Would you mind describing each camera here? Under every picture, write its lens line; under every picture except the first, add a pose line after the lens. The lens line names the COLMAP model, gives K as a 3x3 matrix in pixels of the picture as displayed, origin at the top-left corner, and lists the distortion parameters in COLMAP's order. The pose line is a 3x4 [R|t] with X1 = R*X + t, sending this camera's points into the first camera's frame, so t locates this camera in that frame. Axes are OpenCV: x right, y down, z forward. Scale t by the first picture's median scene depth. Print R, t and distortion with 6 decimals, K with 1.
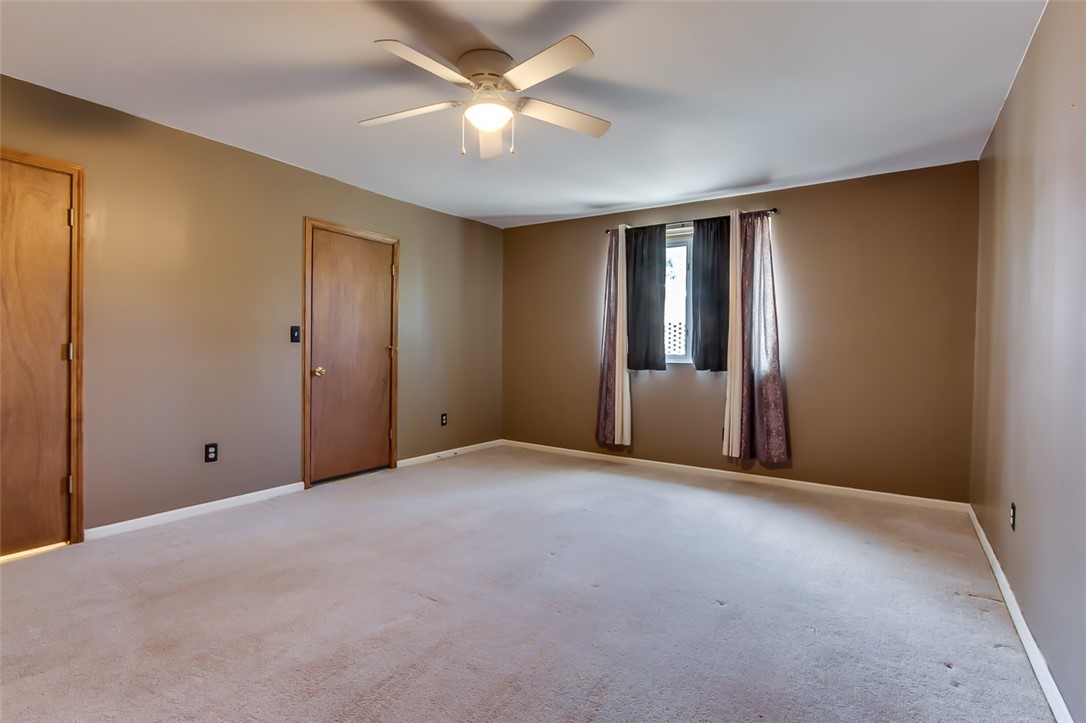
lens RADIAL K [[533.4, 0, 542.0], [0, 533.4, 347.7], [0, 0, 1]] dist [-0.001603, 0.000068]
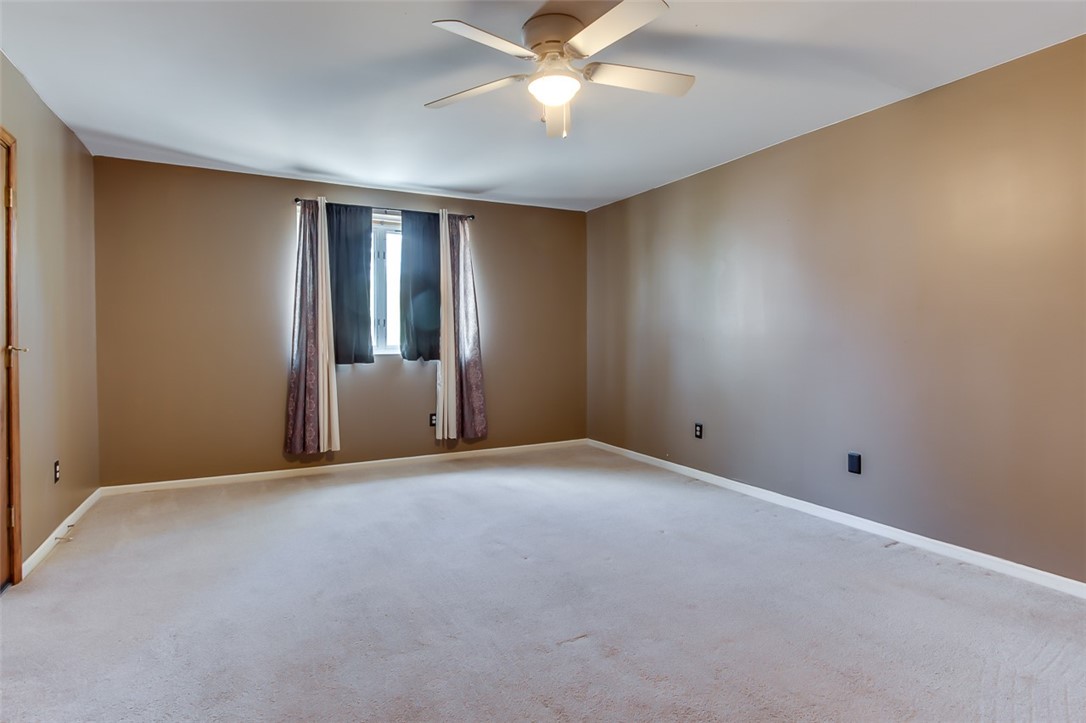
lens RADIAL K [[524.9, 0, 542.6], [0, 524.9, 337.5], [0, 0, 1]] dist [0.002089, 0.000744]
pose [[0.502488, -0.015802, 0.864440, -0.450162], [0.012910, 0.999859, 0.010774, -0.009024], [-0.864488, 0.005746, 0.502621, 0.295012]]
